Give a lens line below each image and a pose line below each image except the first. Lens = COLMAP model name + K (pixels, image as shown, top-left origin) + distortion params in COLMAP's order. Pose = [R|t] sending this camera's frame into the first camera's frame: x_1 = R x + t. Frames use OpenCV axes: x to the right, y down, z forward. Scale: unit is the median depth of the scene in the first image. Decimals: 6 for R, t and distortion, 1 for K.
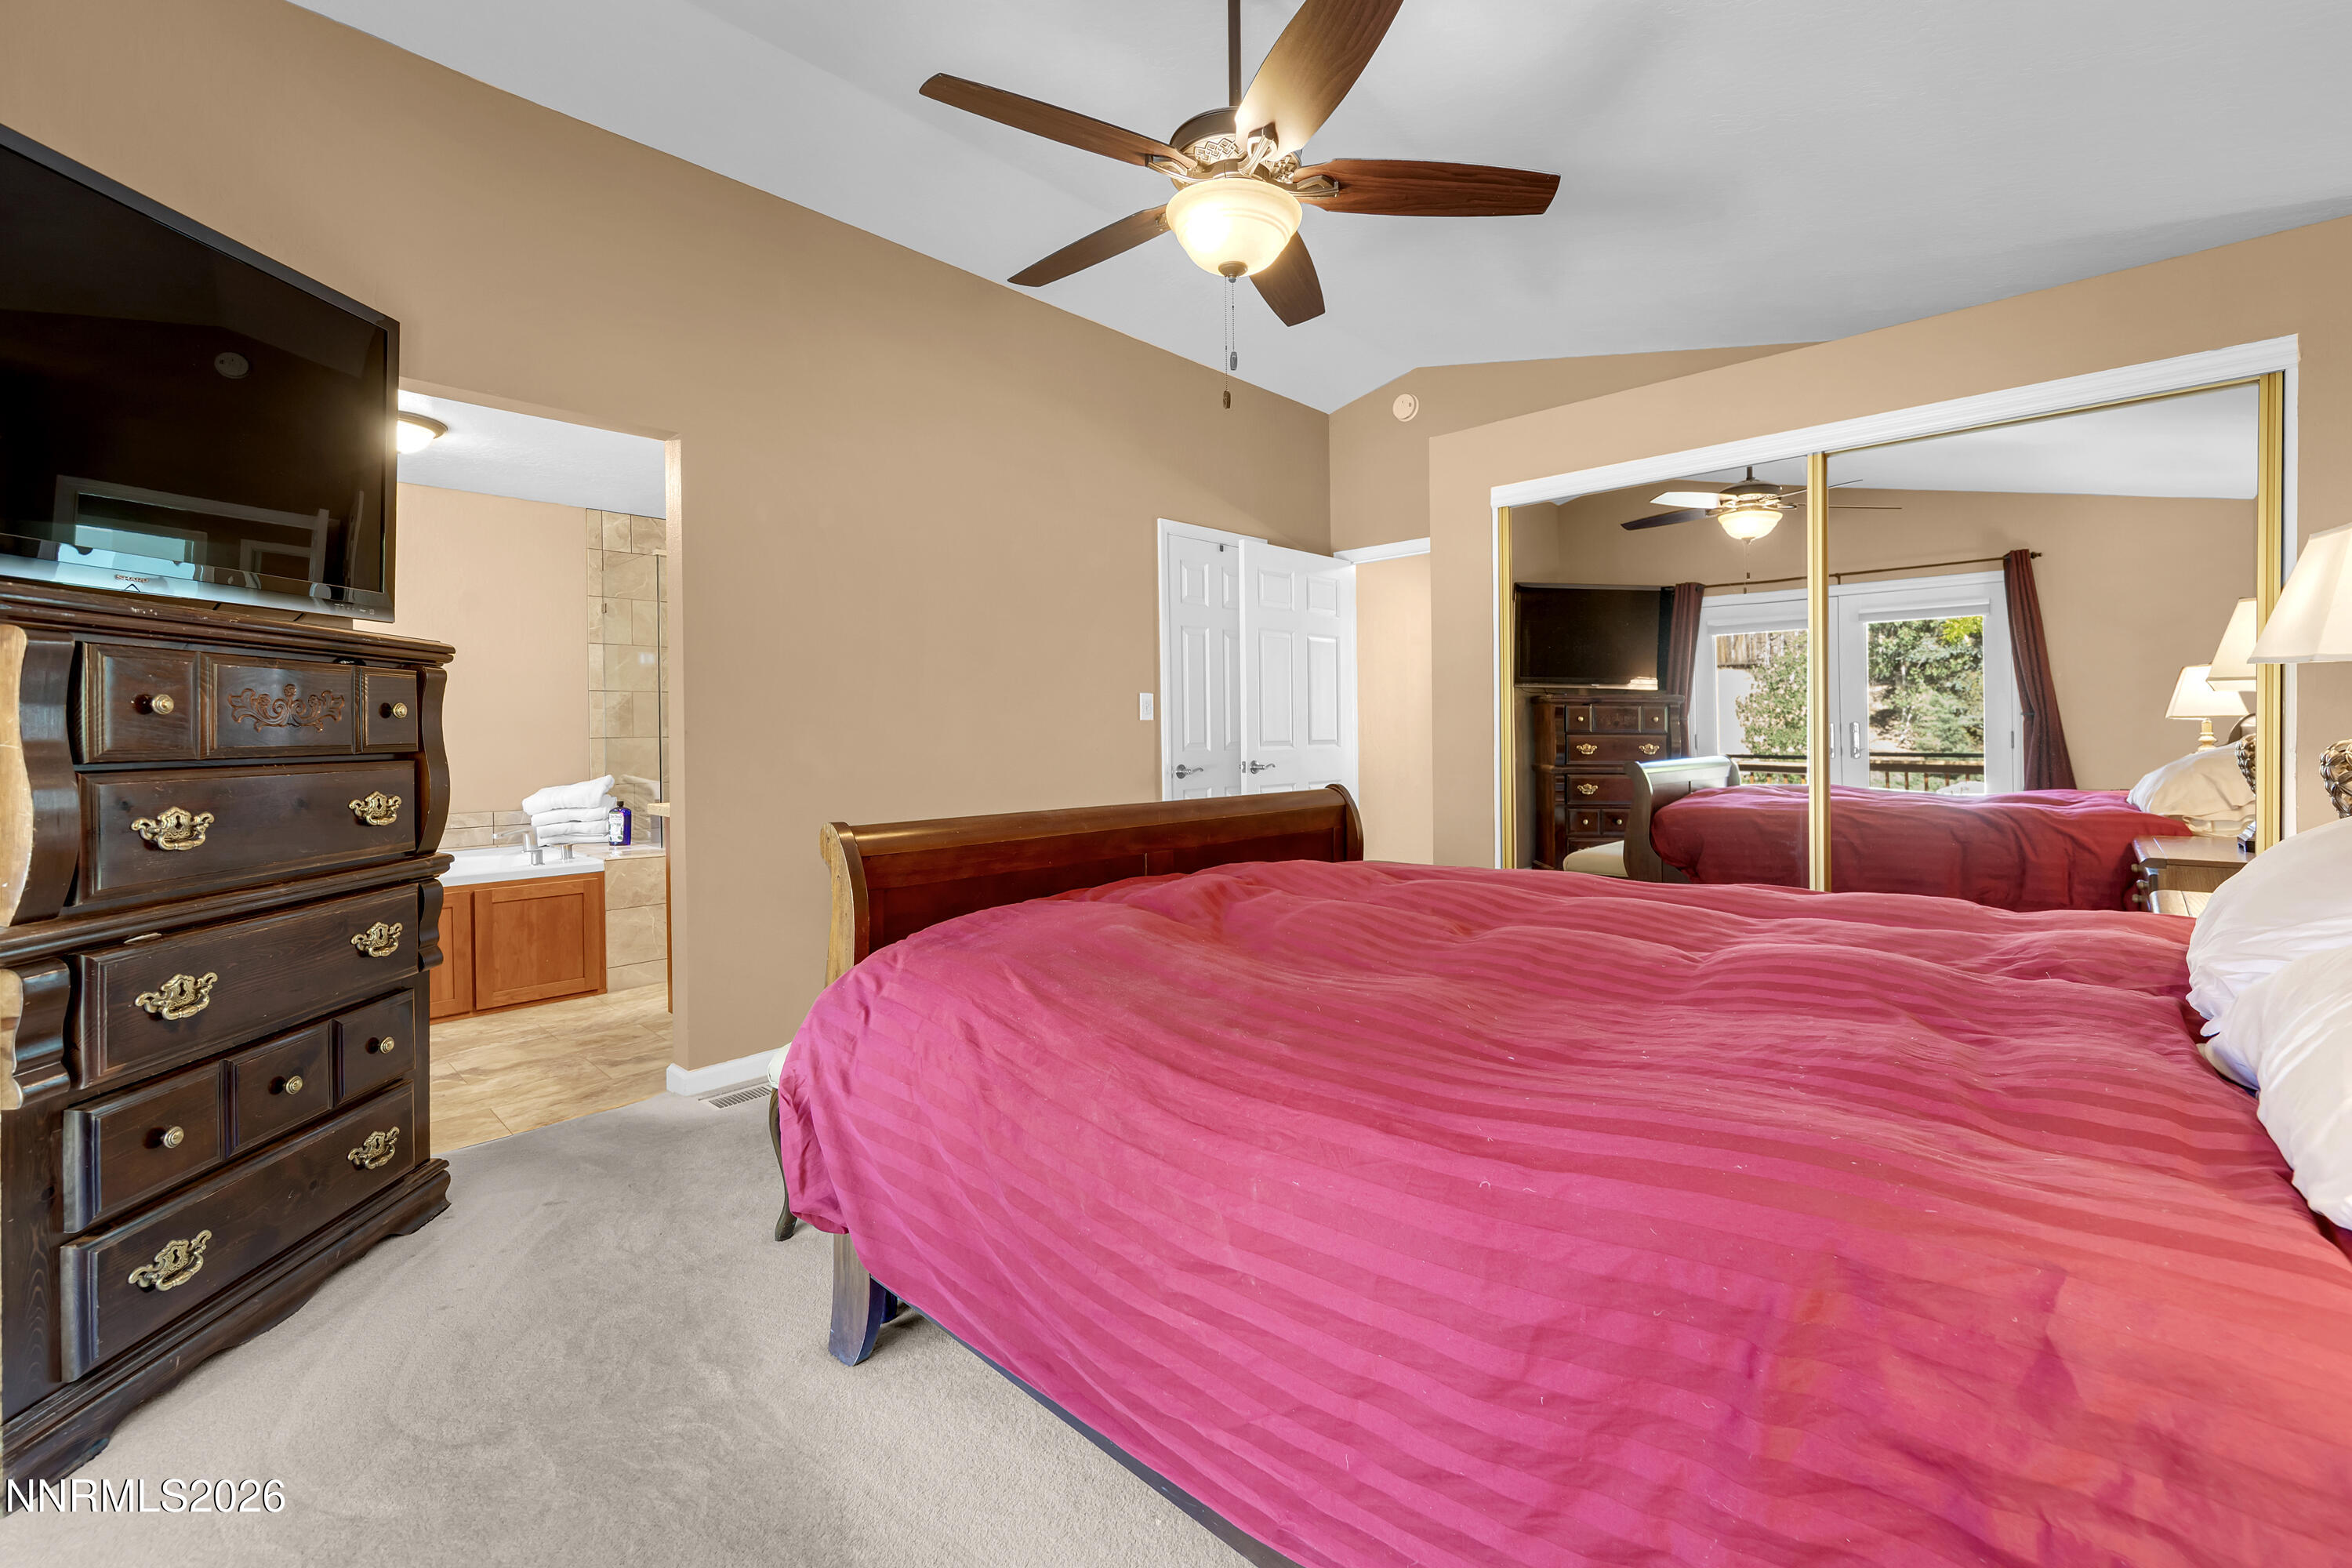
lens RADIAL K [[970.9, 0, 1181.7], [0, 970.9, 741.0], [0, 0, 1]] dist [0.000785, 0.000030]
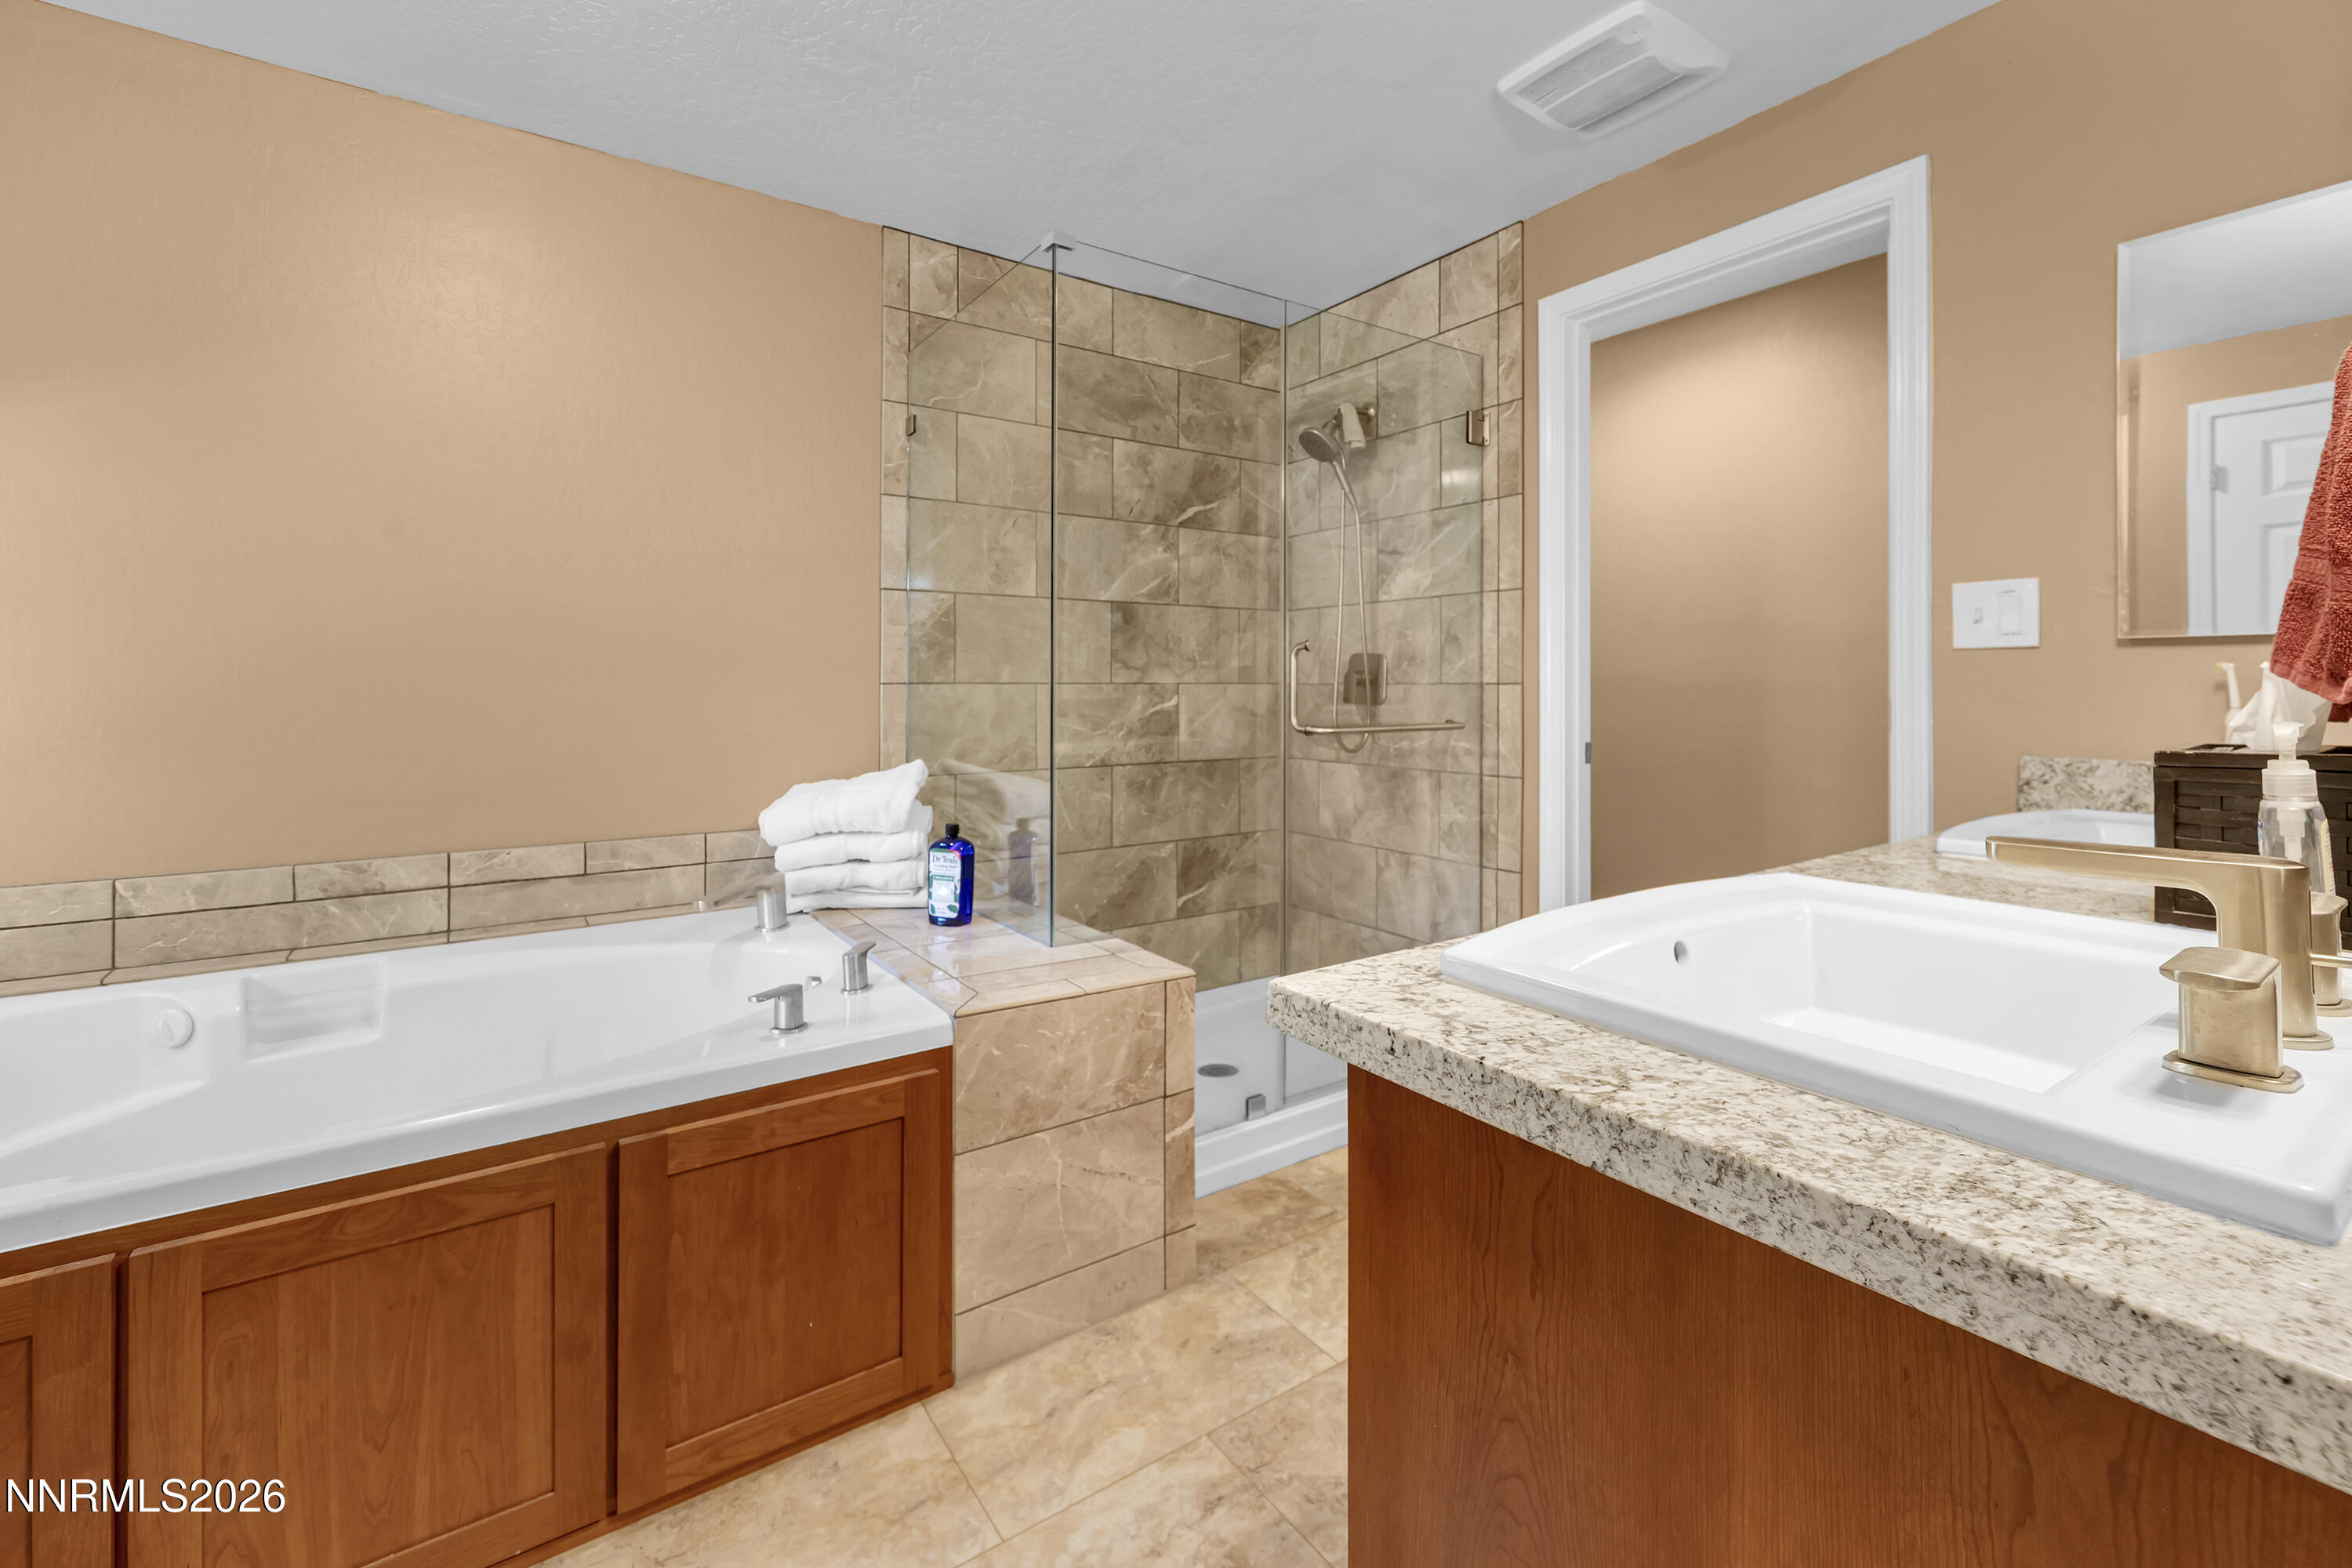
lens RADIAL K [[1005.2, 0, 1171.9], [0, 1005.2, 683.2], [0, 0, 1]] dist [-0.000170, -0.000481]
pose [[0.977188, 0.009732, -0.212155, -0.380925], [-0.011803, 0.999894, -0.008498, -0.000578], [0.212050, 0.010808, 0.977199, 0.566087]]
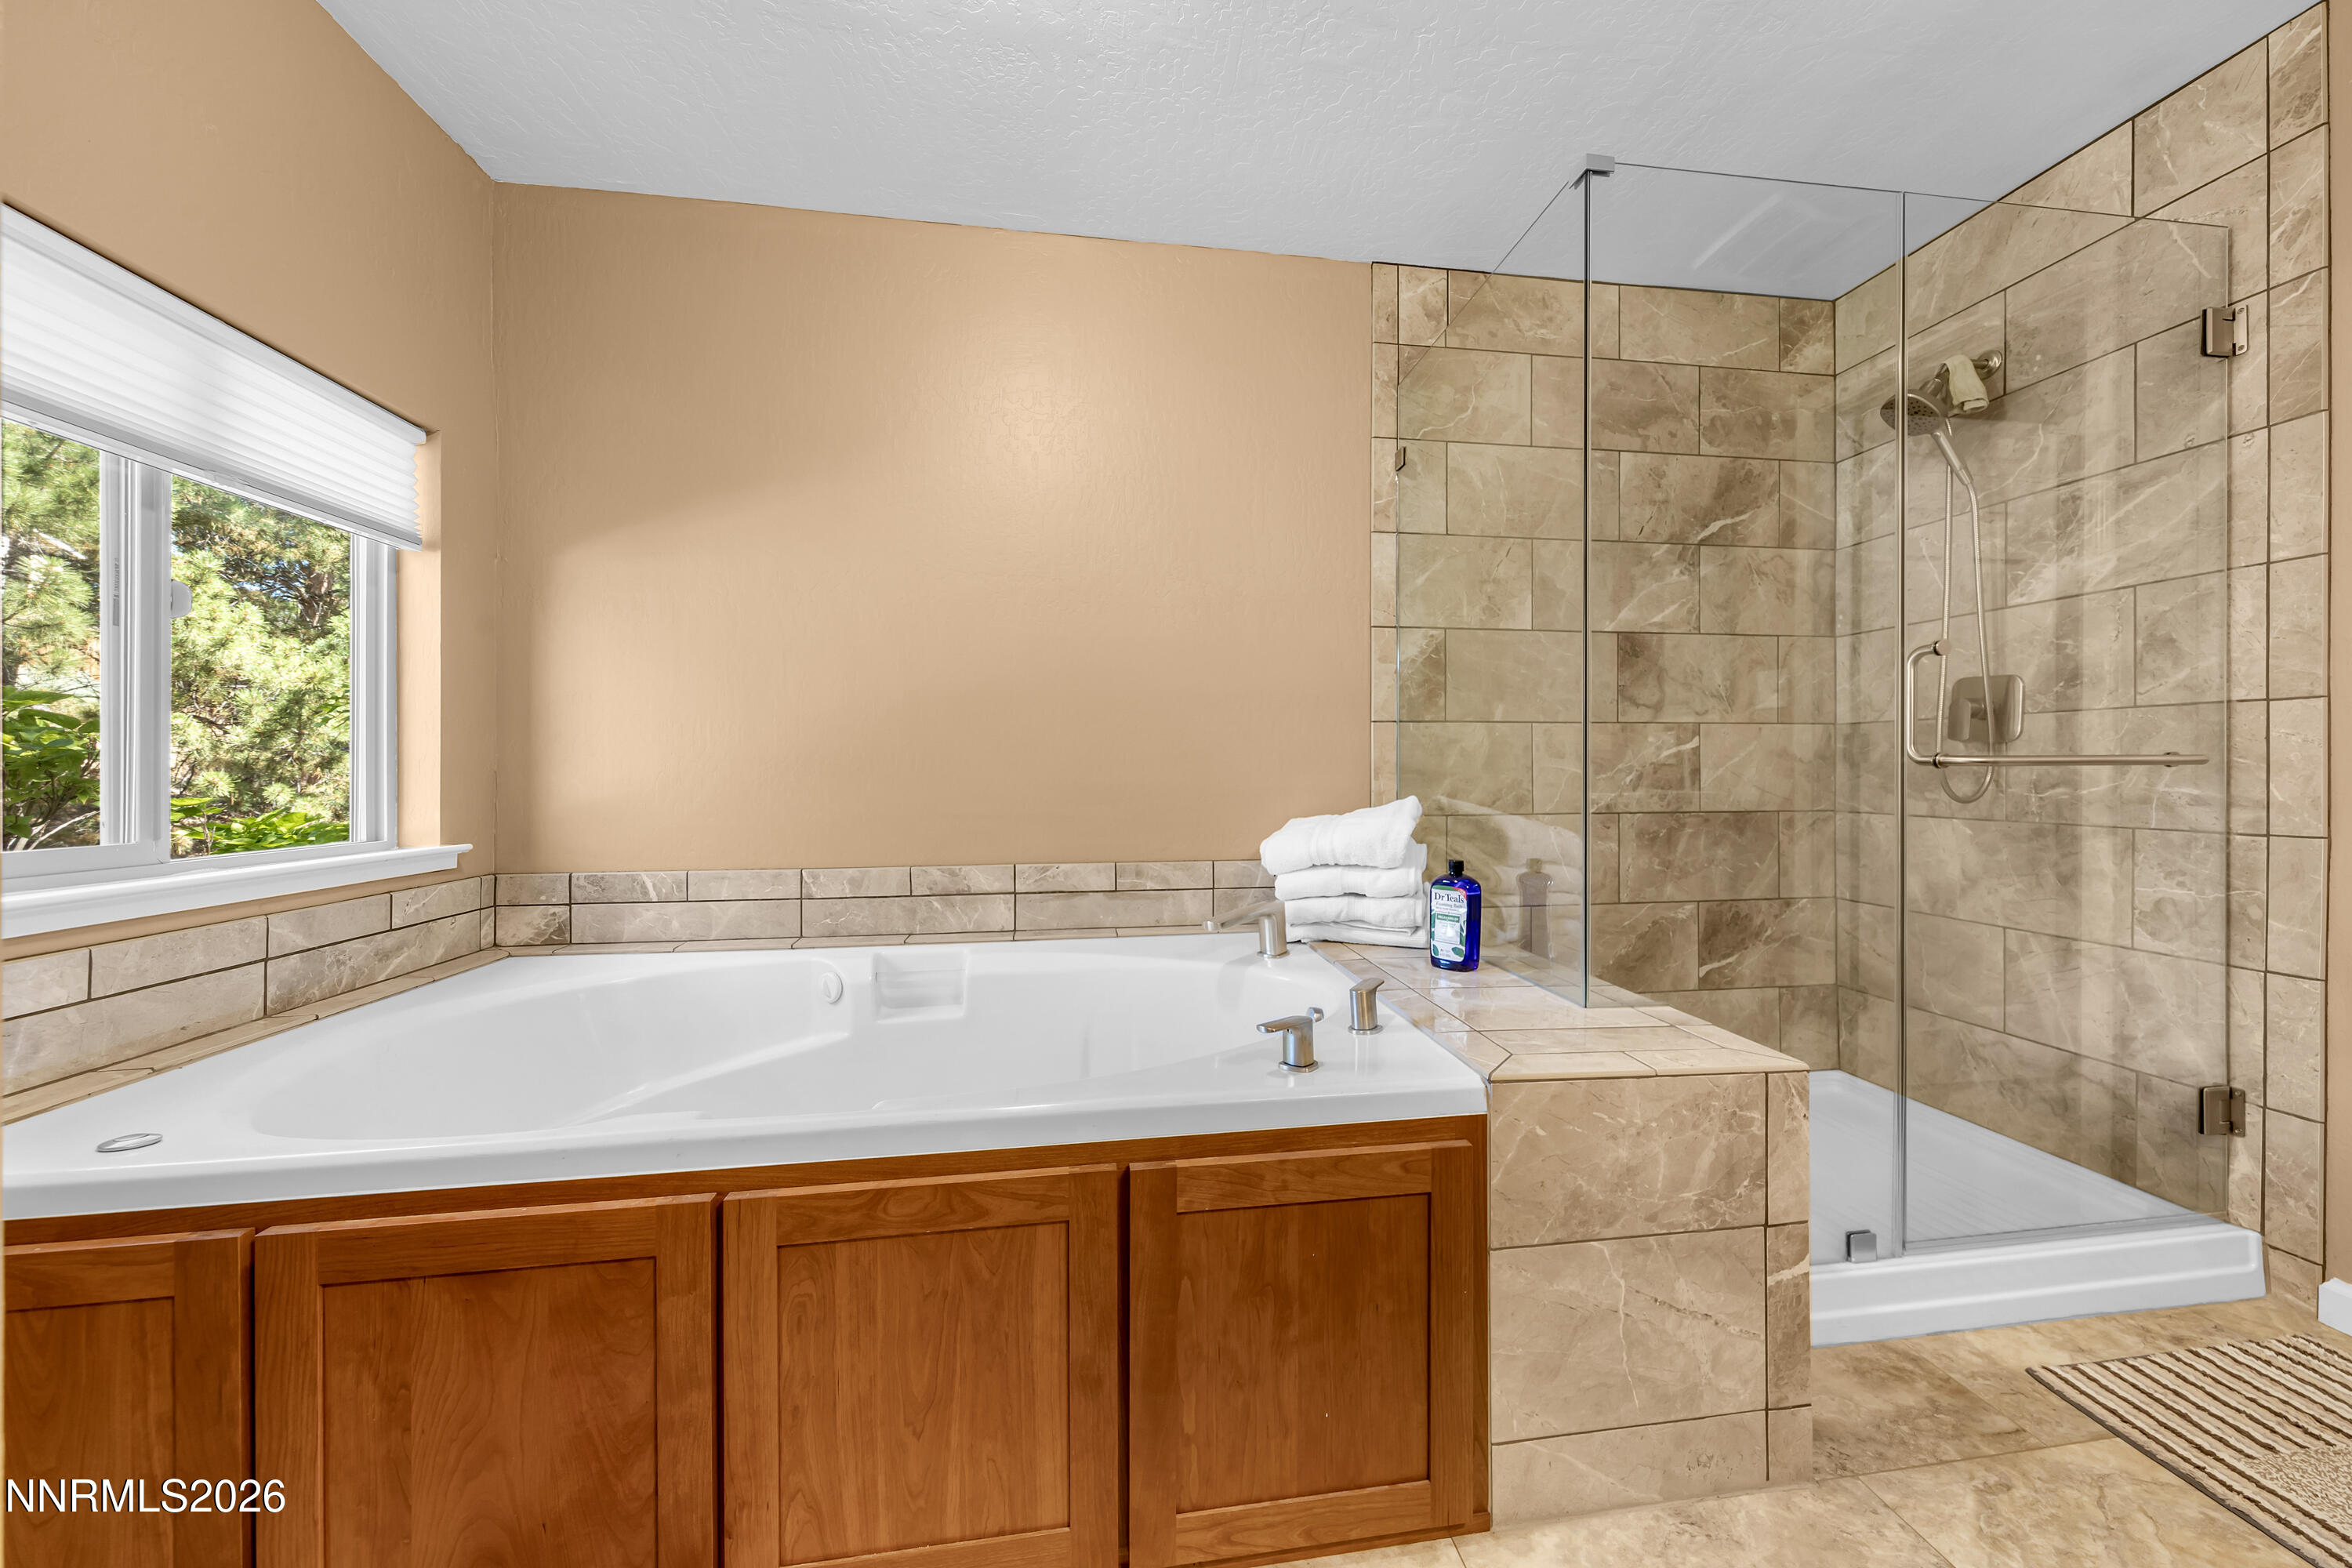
lens RADIAL K [[856.5, 0, 1187.6], [0, 856.5, 767.3], [0, 0, 1]] dist [0.001377, 0.000049]
pose [[0.779436, 0.008197, -0.626428, -0.439112], [-0.009996, 0.999950, 0.000647, 0.023086], [0.626402, 0.005758, 0.779479, 0.643194]]
